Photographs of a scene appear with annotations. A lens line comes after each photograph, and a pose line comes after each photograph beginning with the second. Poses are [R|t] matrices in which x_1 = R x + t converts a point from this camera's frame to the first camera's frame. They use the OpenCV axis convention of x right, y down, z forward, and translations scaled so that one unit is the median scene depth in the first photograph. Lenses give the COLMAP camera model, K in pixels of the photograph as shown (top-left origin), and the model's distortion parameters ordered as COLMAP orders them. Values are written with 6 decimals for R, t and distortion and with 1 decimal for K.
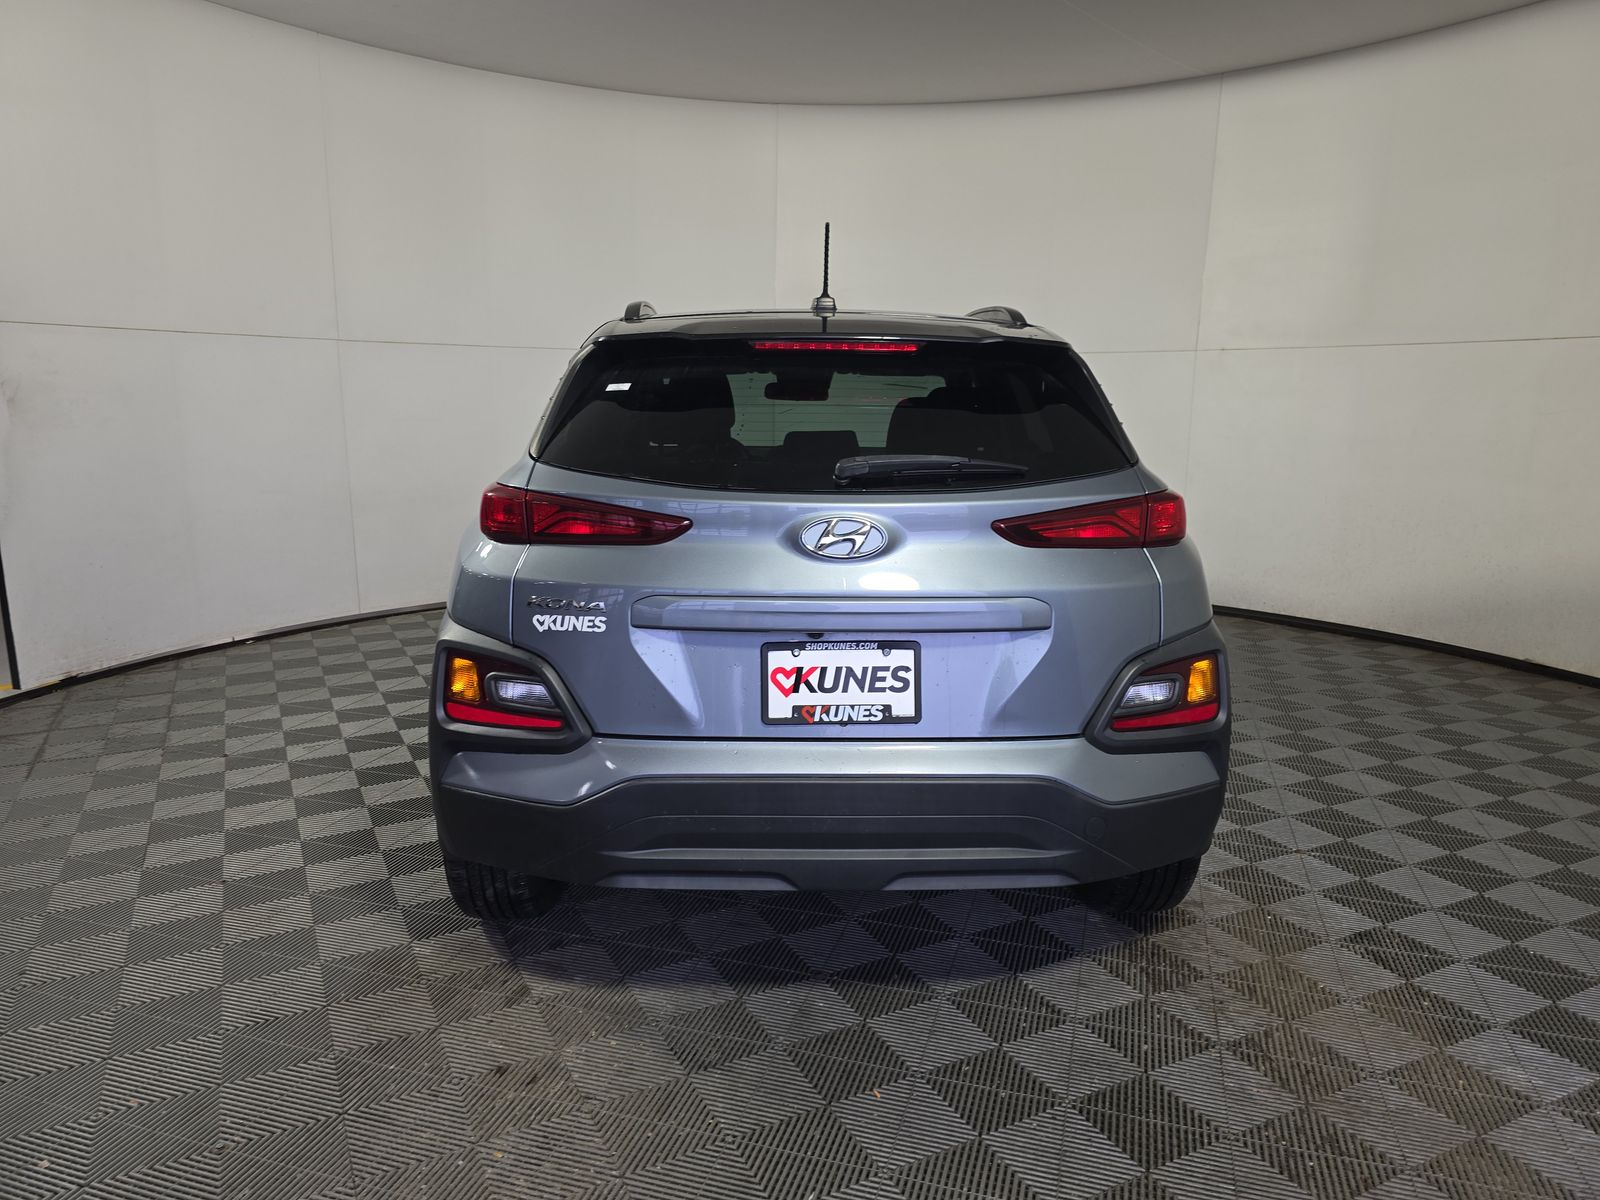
lens RADIAL K [[1086.2, 0, 810.0], [0, 1086.2, 596.7], [0, 0, 1]] dist [0.041426, -0.037718]
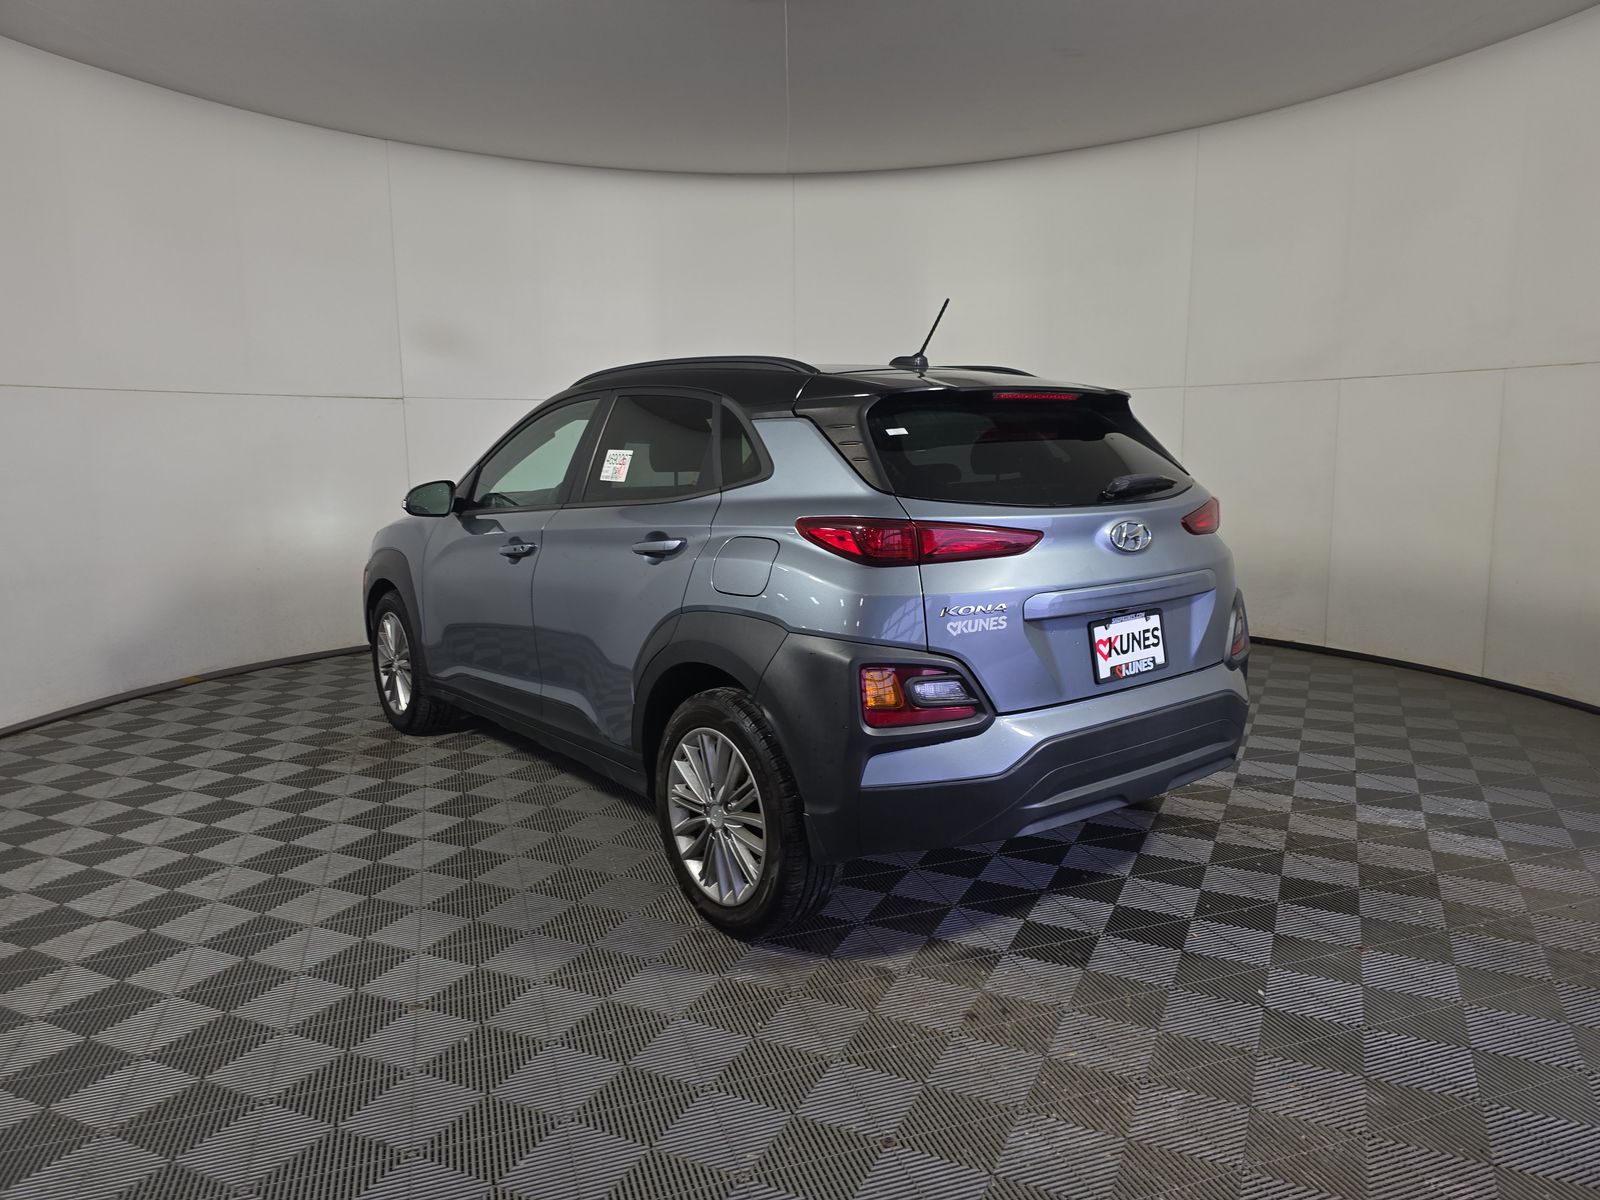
lens RADIAL K [[1086.2, 0, 807.7], [0, 1086.2, 609.0], [0, 0, 1]] dist [0.041426, -0.037718]
pose [[0.798180, -0.109440, 0.592394, -1.087789], [0.127423, 0.991781, 0.011536, -0.031801], [-0.588788, 0.066277, 0.805565, 0.141821]]
